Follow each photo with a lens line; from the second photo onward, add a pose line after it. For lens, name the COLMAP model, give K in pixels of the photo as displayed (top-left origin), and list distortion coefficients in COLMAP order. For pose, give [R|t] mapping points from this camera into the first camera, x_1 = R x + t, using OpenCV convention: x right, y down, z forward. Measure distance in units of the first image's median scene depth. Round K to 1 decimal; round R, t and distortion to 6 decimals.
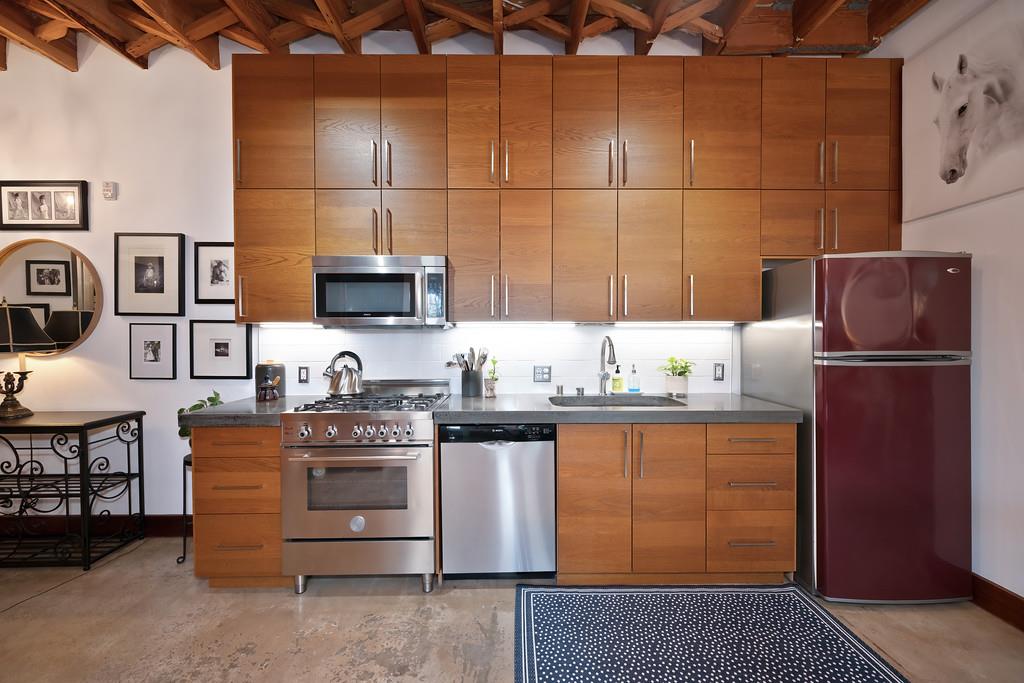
lens RADIAL K [[438.0, 0, 517.8], [0, 438.0, 341.8], [0, 0, 1]] dist [-0.003608, -0.000169]
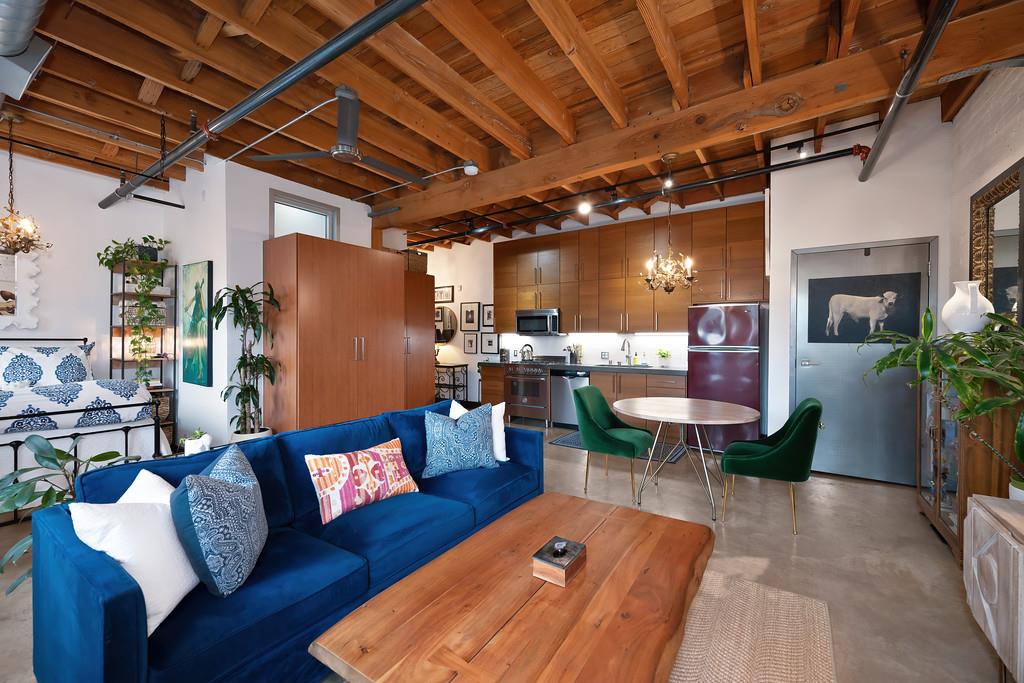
lens RADIAL K [[385.6, 0, 505.5], [0, 385.6, 339.4], [0, 0, 1]] dist [0.000410, -0.000002]
pose [[0.832854, 0.004784, -0.553471, 0.864169], [-0.010179, 0.999926, -0.006674, 0.010796], [0.553398, 0.011192, 0.832841, -1.122251]]
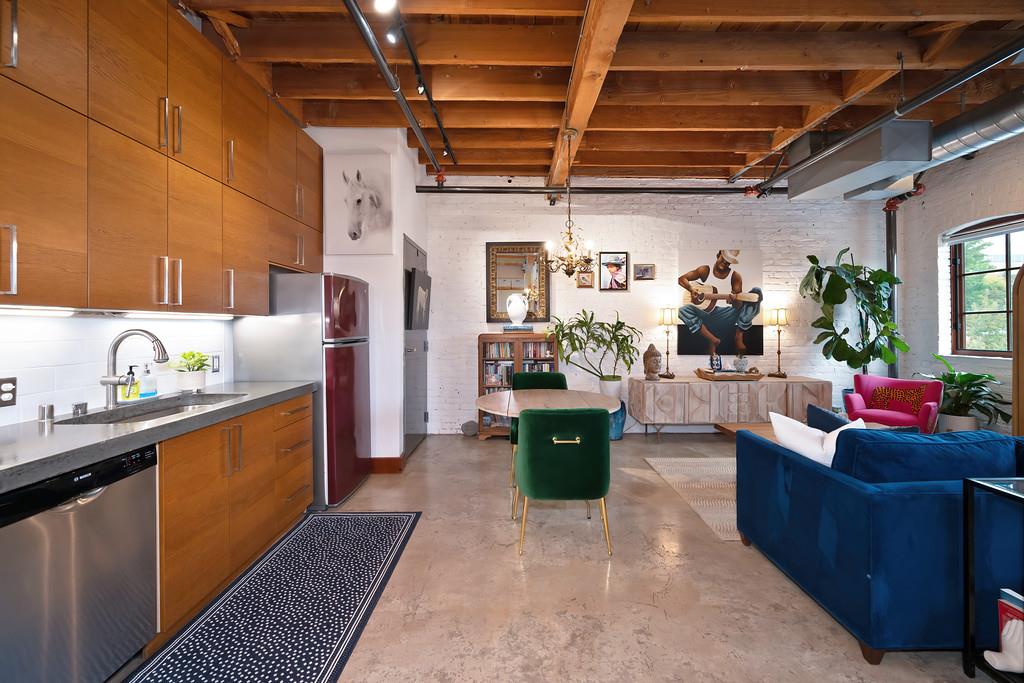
lens RADIAL K [[426.7, 0, 521.9], [0, 426.7, 325.1], [0, 0, 1]] dist [-0.000742, -0.000210]
pose [[-0.040919, 0.003723, 0.999156, -0.596857], [0.020624, 0.999783, -0.002881, -0.003988], [-0.998950, 0.020488, -0.040986, 0.327605]]
